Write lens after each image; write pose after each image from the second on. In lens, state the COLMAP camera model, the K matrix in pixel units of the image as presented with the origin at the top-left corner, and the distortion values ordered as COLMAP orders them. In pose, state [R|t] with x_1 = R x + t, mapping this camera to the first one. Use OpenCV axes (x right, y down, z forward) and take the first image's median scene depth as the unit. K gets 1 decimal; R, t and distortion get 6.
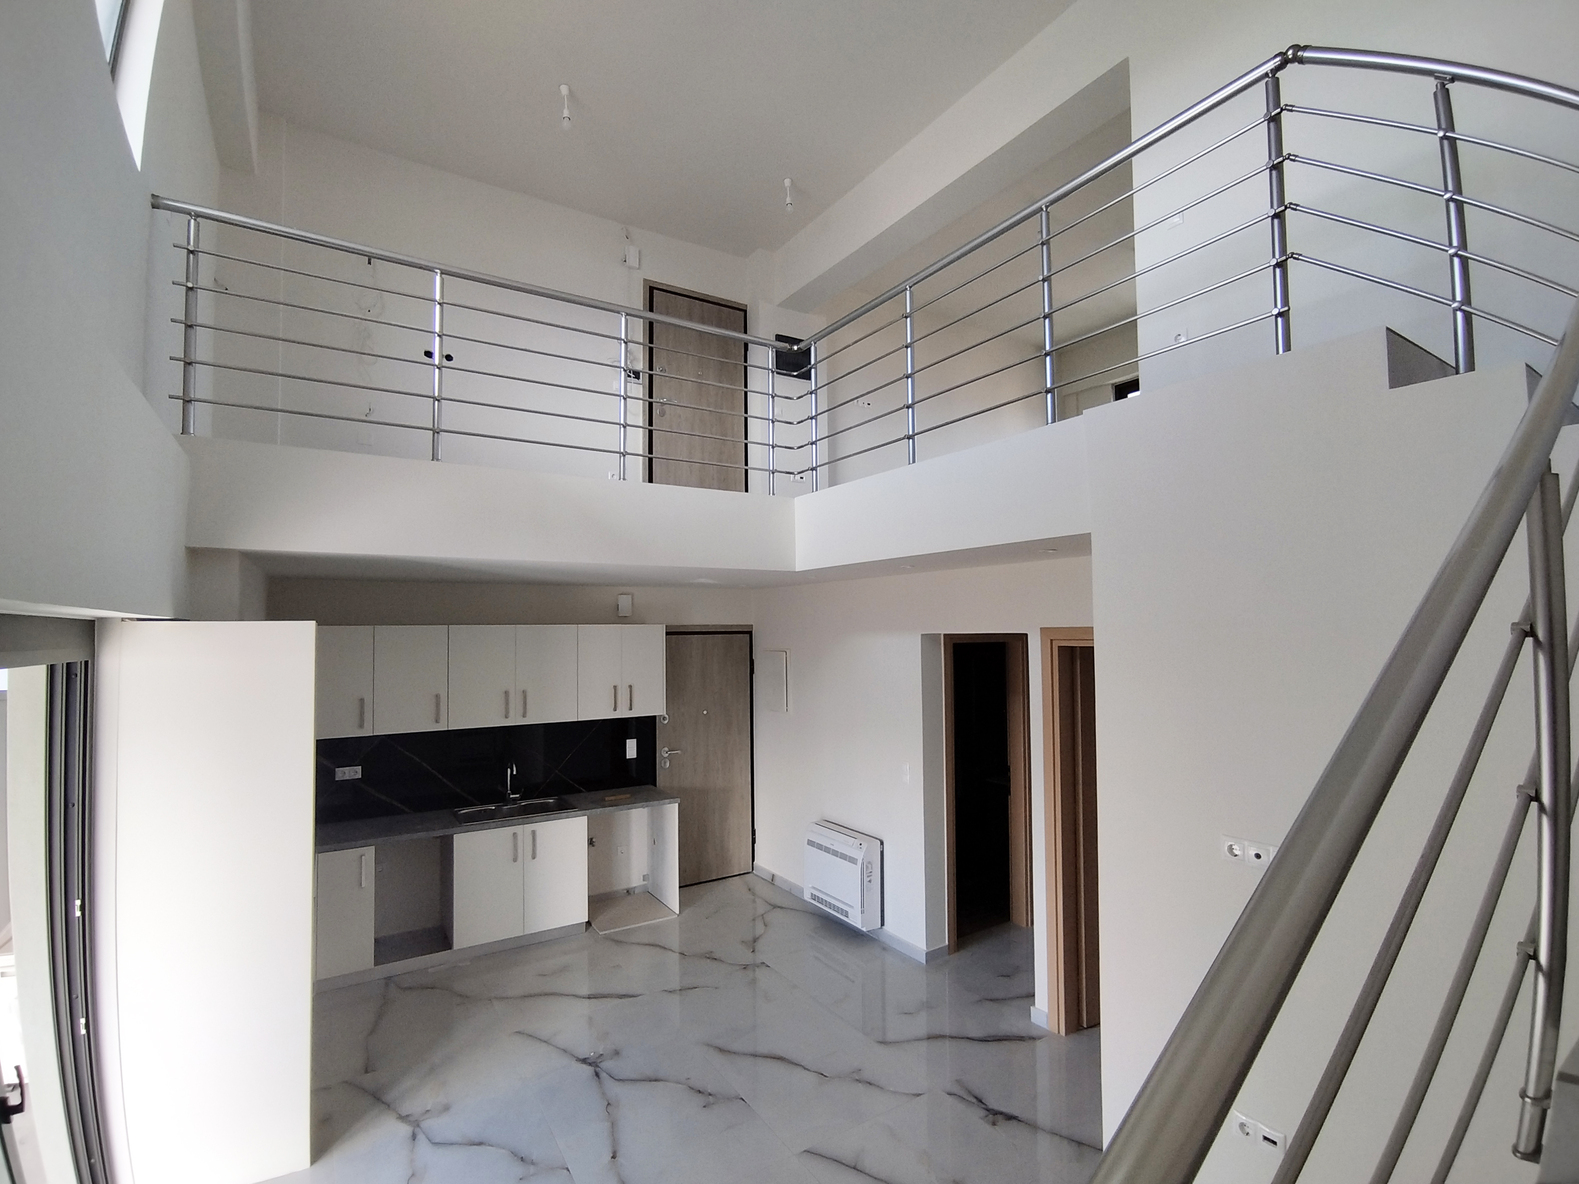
lens RADIAL K [[736.9, 0, 792.0], [0, 736.9, 606.3], [0, 0, 1]] dist [-0.038128, 0.020769]
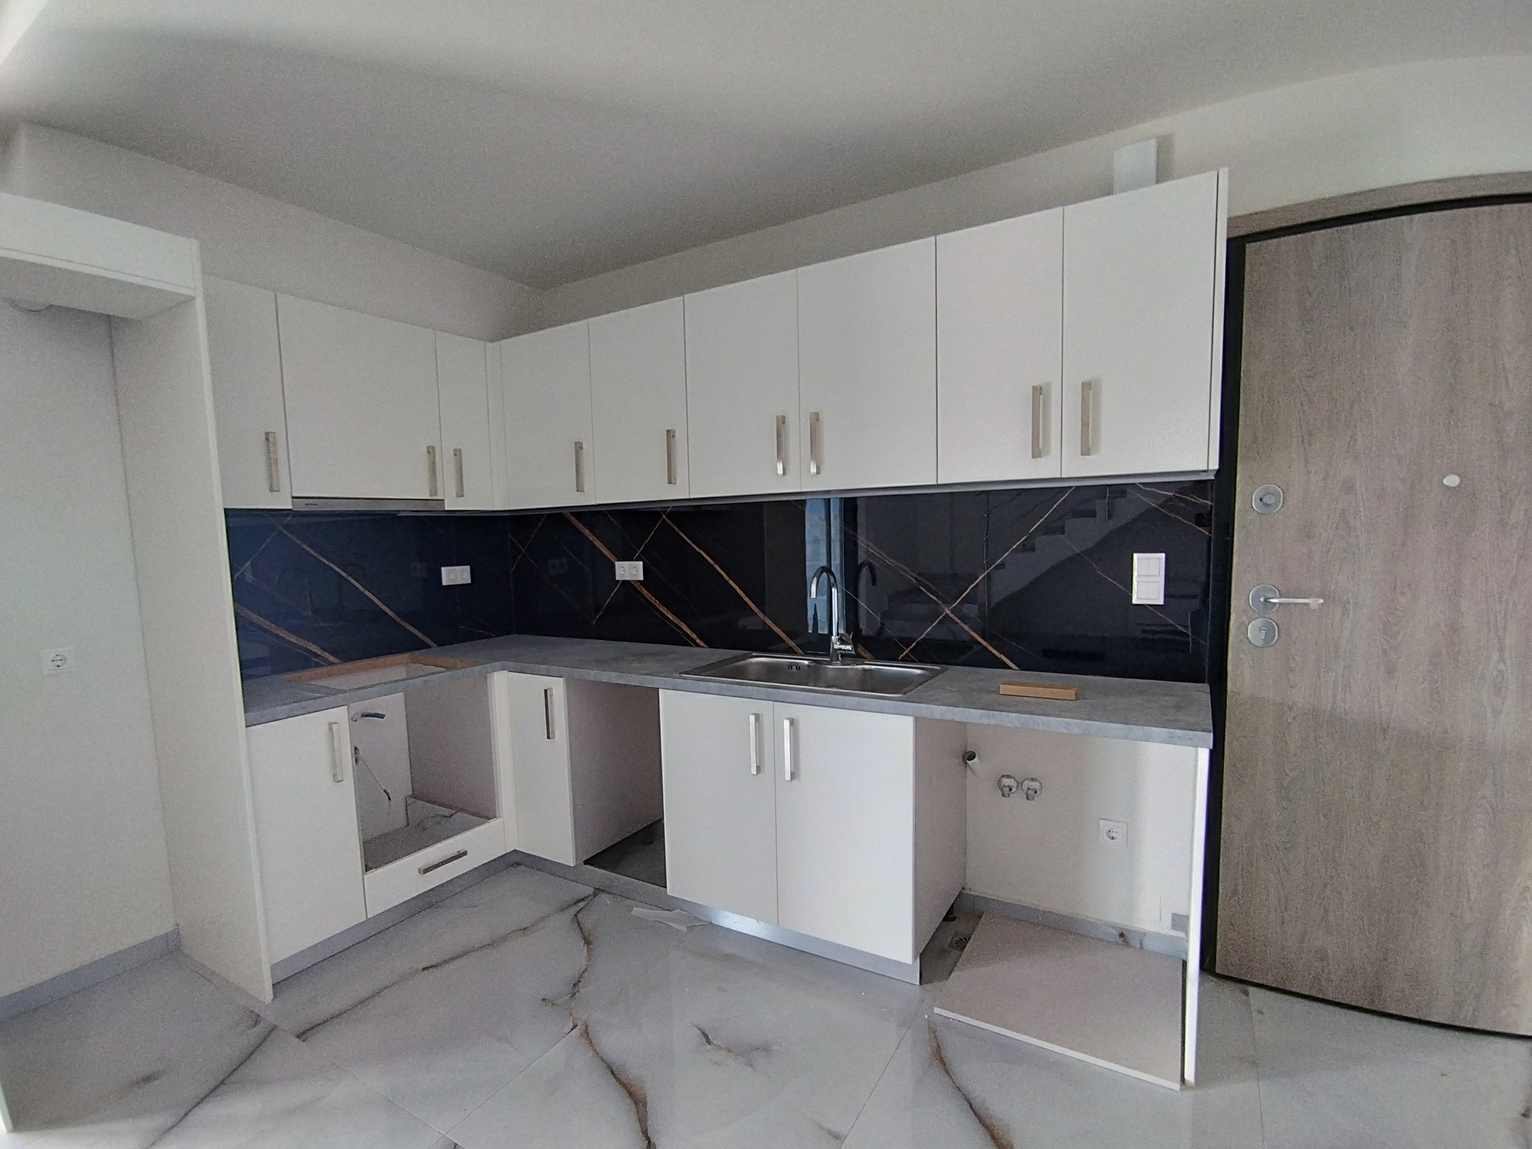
lens RADIAL K [[720.7, 0, 723.7], [0, 720.7, 609.2], [0, 0, 1]] dist [-0.021930, 0.000225]
pose [[0.418959, 0.089022, -0.903631, 0.022721], [0.053086, 0.991079, 0.122250, 0.186988], [0.906452, -0.099188, 0.410495, 0.799286]]
